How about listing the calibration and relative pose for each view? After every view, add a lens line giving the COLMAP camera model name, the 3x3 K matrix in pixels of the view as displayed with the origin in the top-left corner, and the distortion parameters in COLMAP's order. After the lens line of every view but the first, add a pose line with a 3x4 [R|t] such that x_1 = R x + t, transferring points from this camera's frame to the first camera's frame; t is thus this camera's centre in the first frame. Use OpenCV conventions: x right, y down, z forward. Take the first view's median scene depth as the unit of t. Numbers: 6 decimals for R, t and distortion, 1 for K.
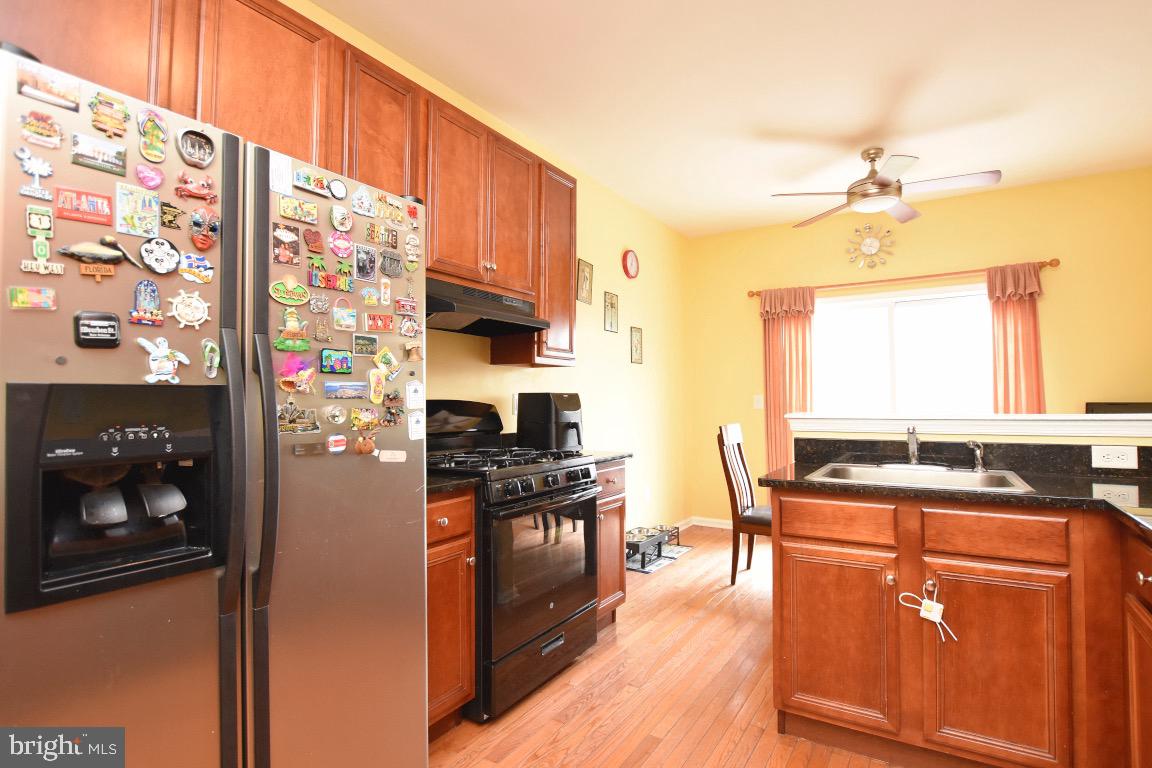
lens RADIAL K [[558.6, 0, 579.2], [0, 558.6, 387.4], [0, 0, 1]] dist [-0.035247, -0.001225]
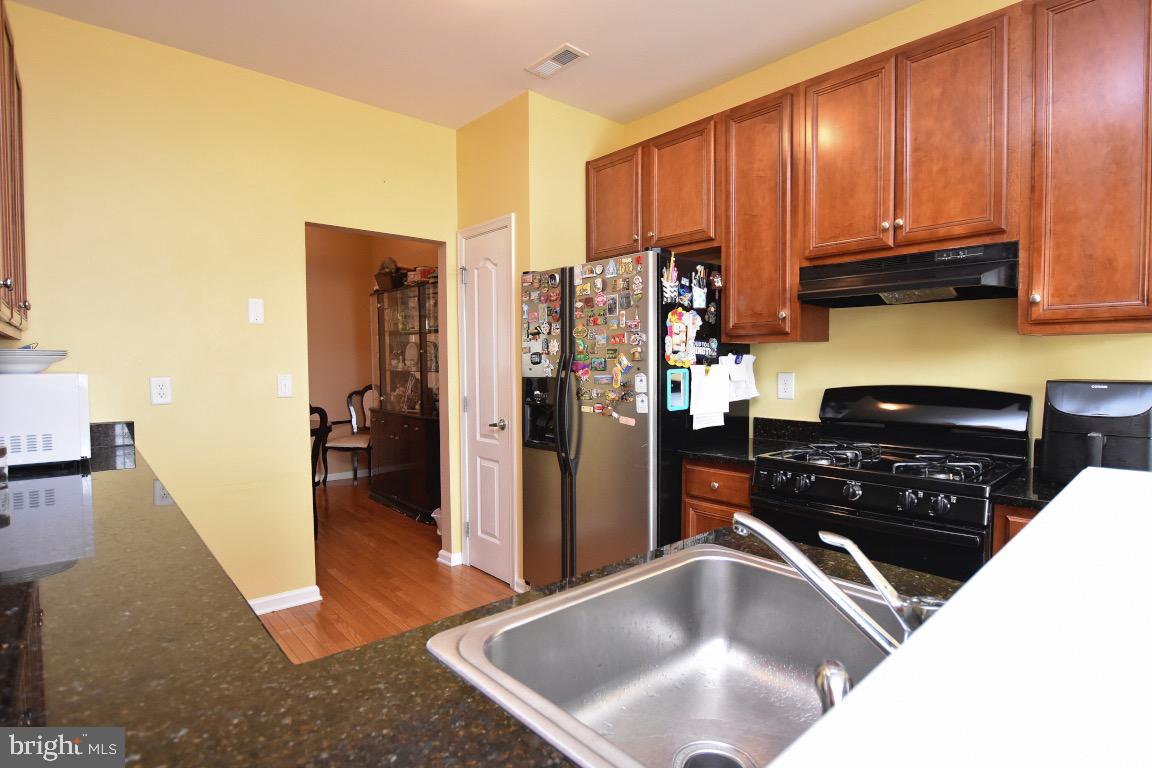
lens RADIAL K [[558.6, 0, 575.5], [0, 558.6, 383.4], [0, 0, 1]] dist [-0.035247, -0.001225]
pose [[-0.256248, 0.035725, -0.965951, 1.356687], [0.024564, 0.999235, 0.030439, -0.039873], [0.966299, -0.015928, -0.256929, 1.371189]]
